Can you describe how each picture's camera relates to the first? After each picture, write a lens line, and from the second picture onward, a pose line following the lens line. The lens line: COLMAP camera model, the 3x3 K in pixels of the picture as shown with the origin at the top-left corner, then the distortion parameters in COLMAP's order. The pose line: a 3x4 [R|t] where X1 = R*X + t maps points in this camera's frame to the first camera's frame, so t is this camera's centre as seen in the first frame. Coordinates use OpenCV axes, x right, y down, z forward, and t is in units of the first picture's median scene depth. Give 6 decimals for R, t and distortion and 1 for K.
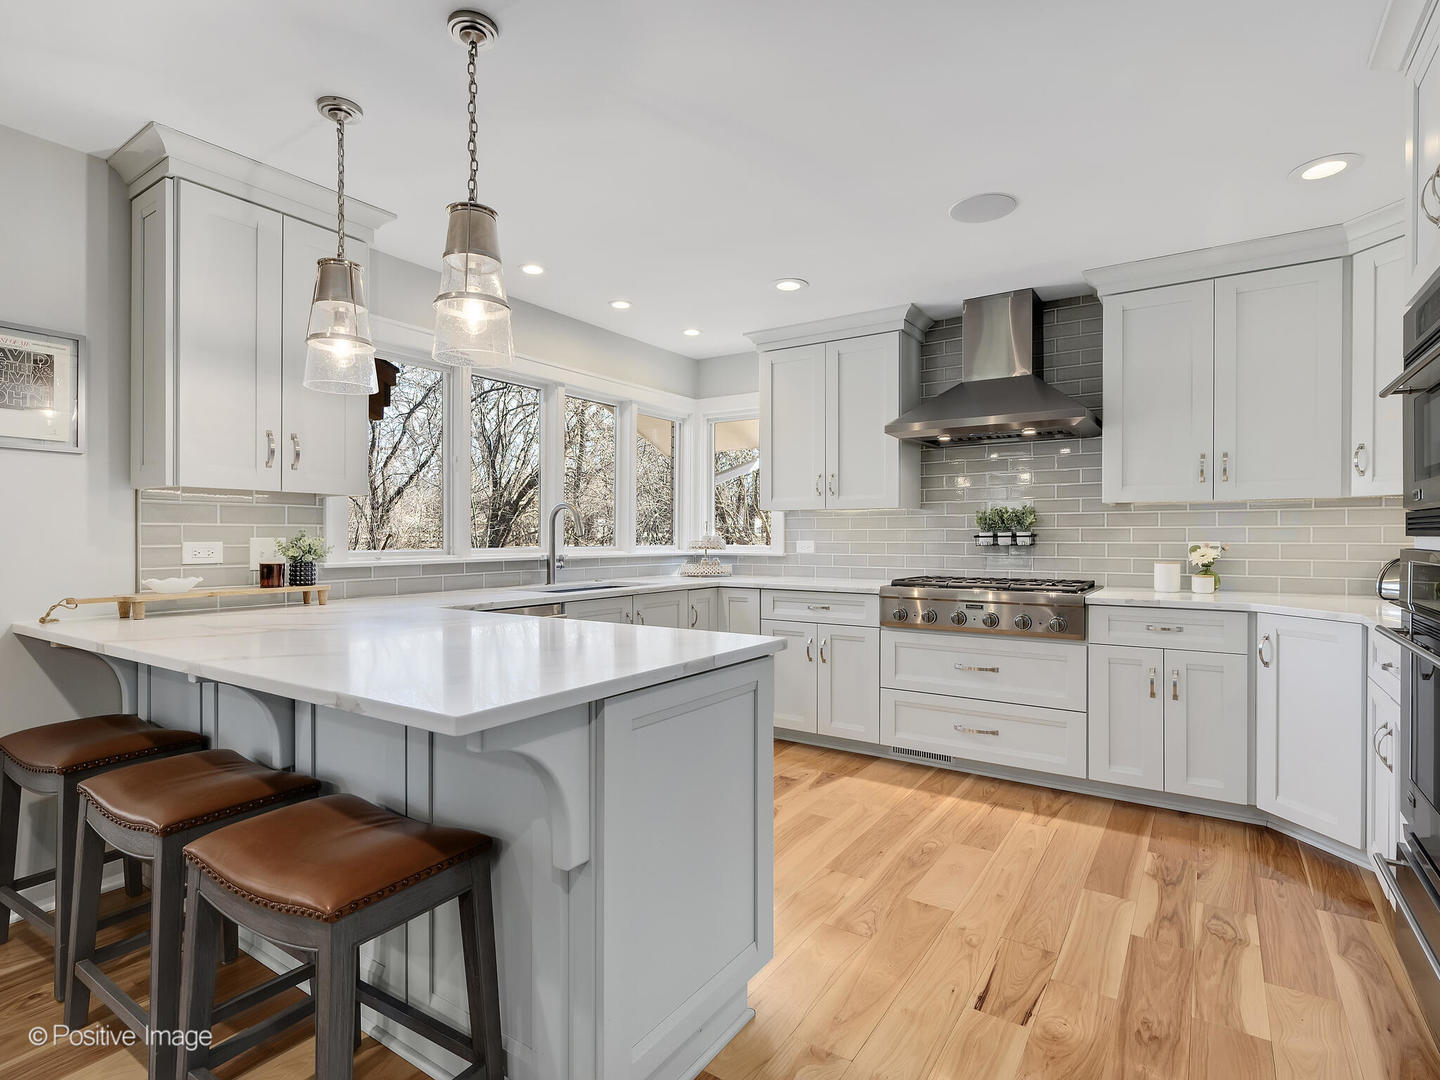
lens RADIAL K [[698.0, 0, 719.2], [0, 698.0, 541.8], [0, 0, 1]] dist [0.001090, -0.000110]
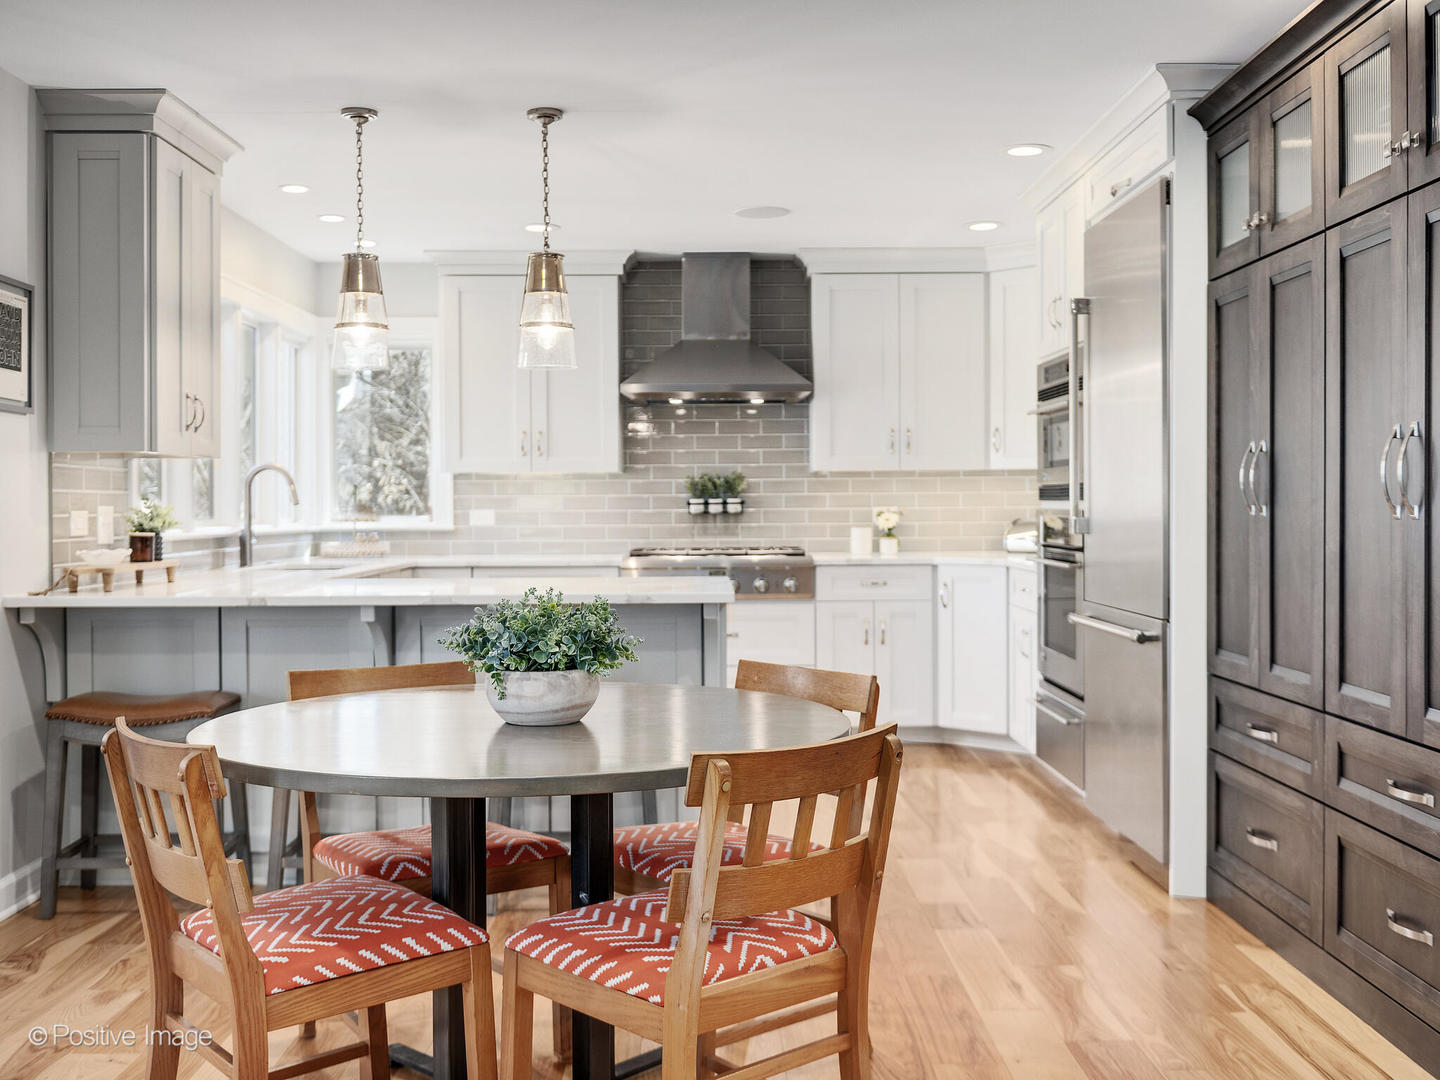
lens RADIAL K [[1562.1, 0, 720.5], [0, 1562.1, 534.3], [0, 0, 1]] dist [0.001754, 0.000000]
pose [[0.808358, -0.015148, 0.588496, -0.931605], [0.010343, 0.999880, 0.011529, 0.010873], [-0.588600, -0.003233, 0.808418, -0.798057]]
